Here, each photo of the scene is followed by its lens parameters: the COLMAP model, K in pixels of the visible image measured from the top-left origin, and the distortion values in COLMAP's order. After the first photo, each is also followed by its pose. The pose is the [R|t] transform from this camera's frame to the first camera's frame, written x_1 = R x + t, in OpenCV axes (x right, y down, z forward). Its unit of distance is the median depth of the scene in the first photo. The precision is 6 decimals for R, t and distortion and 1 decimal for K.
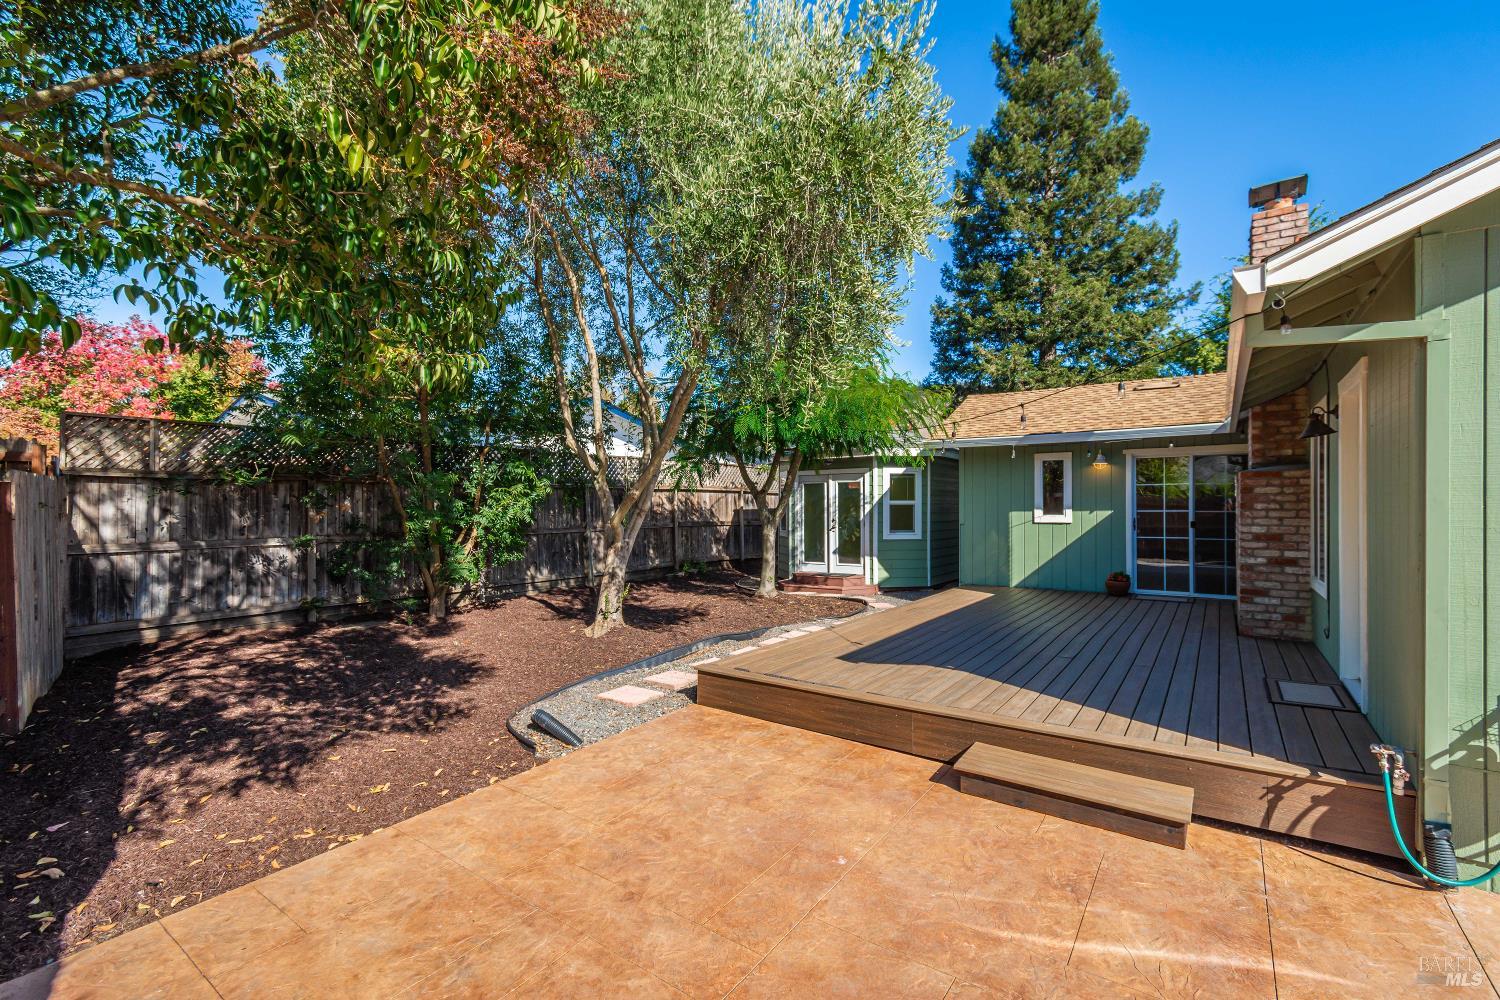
lens RADIAL K [[659.8, 0, 753.8], [0, 659.8, 506.8], [0, 0, 1]] dist [0.008834, -0.000210]
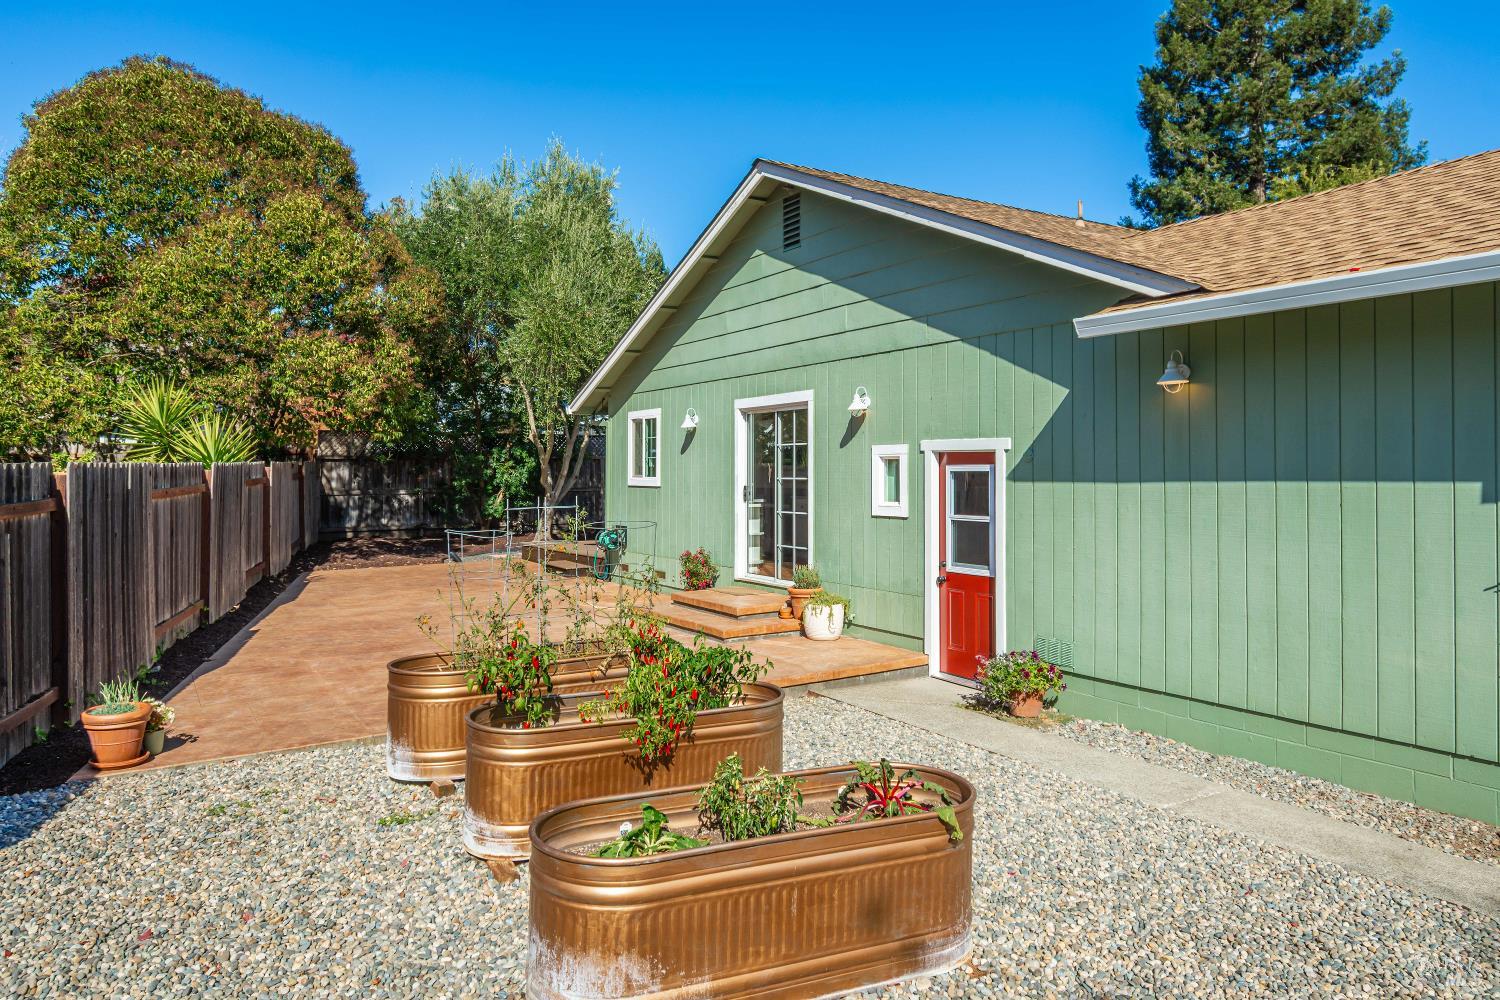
lens RADIAL K [[996.7, 0, 768.1], [0, 996.7, 459.4], [0, 0, 1]] dist [0.006186, -0.000586]
pose [[0.924260, -0.003155, -0.381751, 1.196775], [-0.000915, 0.999945, -0.010480, -0.008891], [0.381763, 0.010036, 0.924206, -1.111437]]
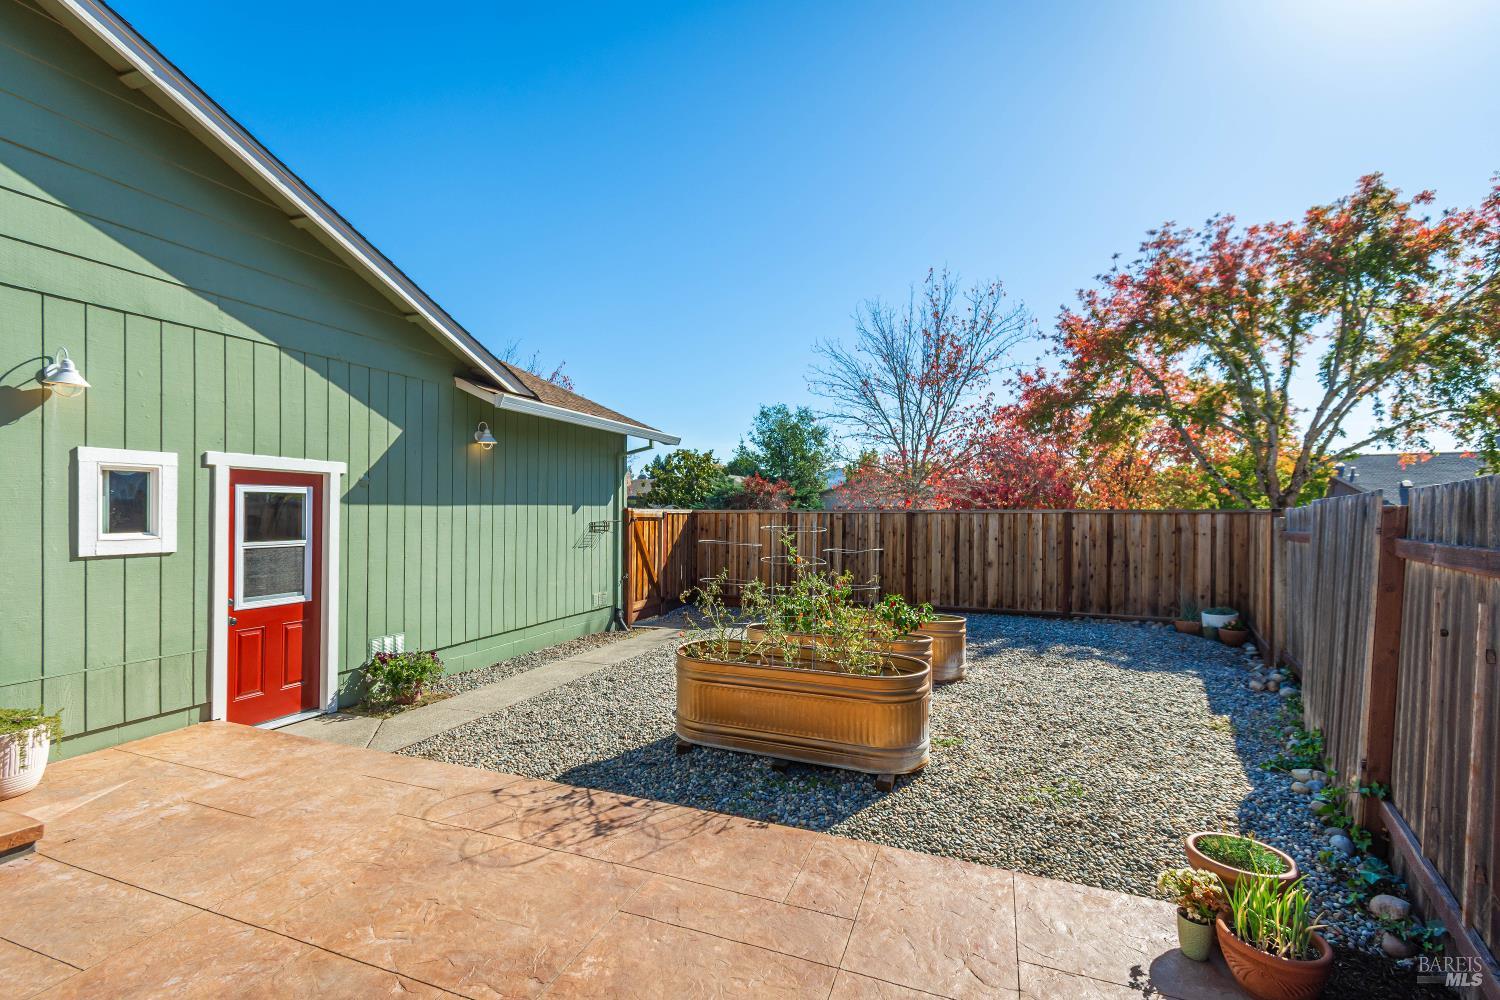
lens RADIAL K [[673.8, 0, 754.0], [0, 673.8, 513.8], [0, 0, 1]] dist [0.009940, -0.000938]
pose [[-0.267908, -0.008560, 0.963406, 0.327432], [-0.012959, 0.999902, 0.005280, 0.002091], [-0.963357, -0.011070, -0.267993, -0.397675]]
